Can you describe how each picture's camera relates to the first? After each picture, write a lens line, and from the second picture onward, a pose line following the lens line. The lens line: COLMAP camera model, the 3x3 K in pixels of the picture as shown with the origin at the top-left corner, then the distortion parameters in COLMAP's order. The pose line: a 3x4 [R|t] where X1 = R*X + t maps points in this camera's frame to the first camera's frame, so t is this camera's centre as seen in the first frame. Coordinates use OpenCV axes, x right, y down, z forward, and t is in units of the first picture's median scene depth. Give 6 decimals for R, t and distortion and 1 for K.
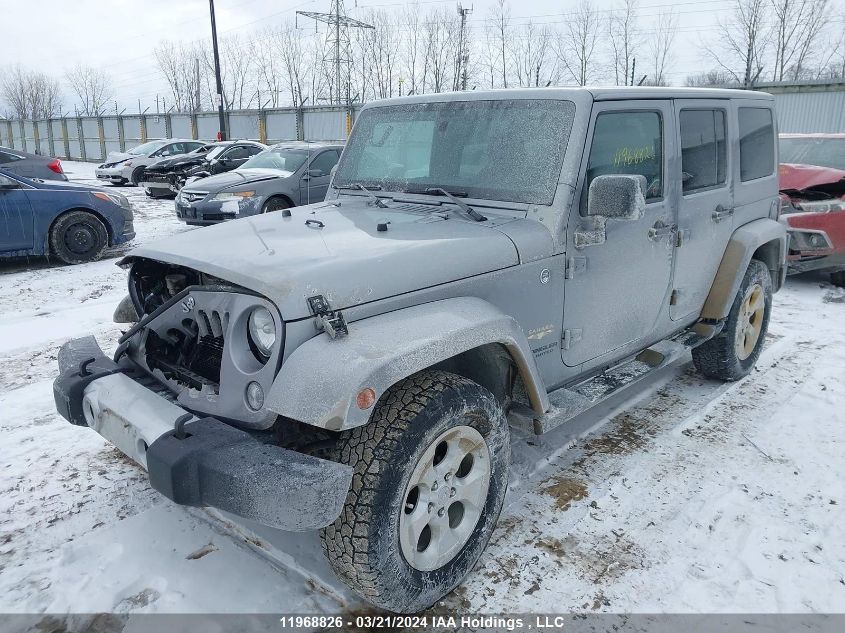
lens RADIAL K [[687.0, 0, 422.5], [0, 687.0, 316.5], [0, 0, 1]] dist [0.121622, -0.199313]
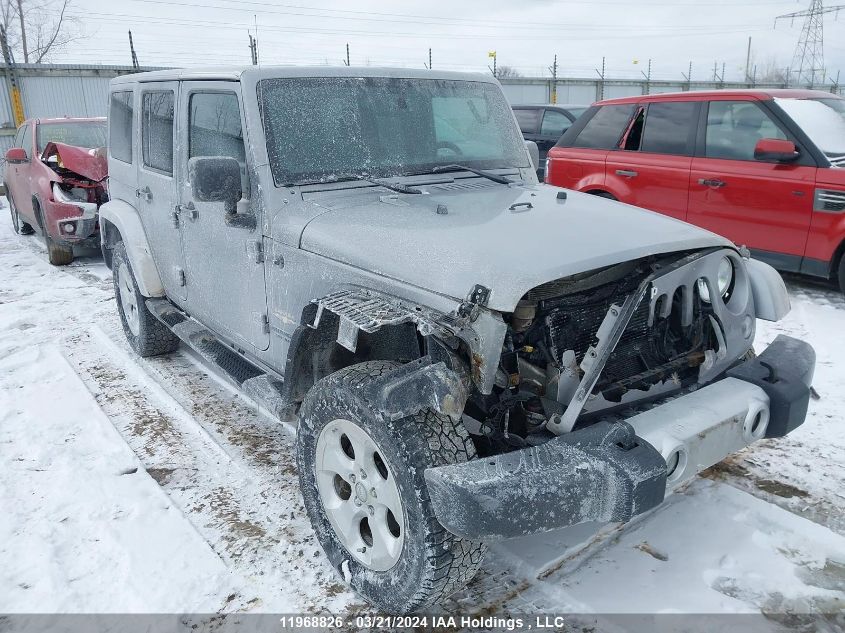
lens RADIAL K [[687.0, 0, 422.5], [0, 687.0, 316.5], [0, 0, 1]] dist [0.121622, -0.199313]
pose [[0.122056, -0.275638, 0.953481, -1.118215], [0.260068, 0.935980, 0.237287, -0.255674], [-0.957845, 0.219008, 0.185927, 1.005620]]
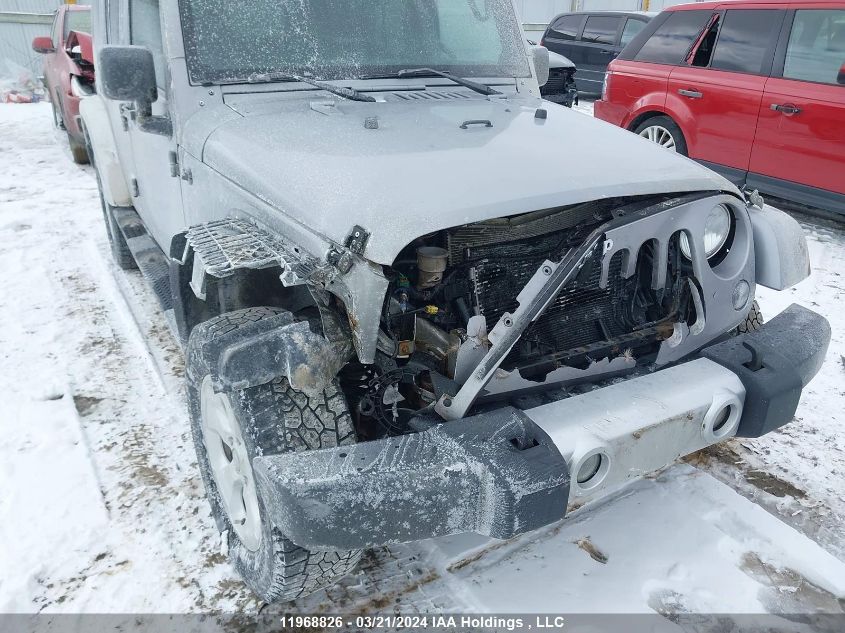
lens RADIAL K [[702.5, 0, 424.8], [0, 702.5, 327.0], [0, 0, 1]] dist [0.065065, -0.106722]
pose [[0.229707, -0.382866, 0.894789, -0.951005], [0.221130, 0.915860, 0.335115, -0.206273], [-0.947806, 0.120886, 0.295042, 0.871106]]
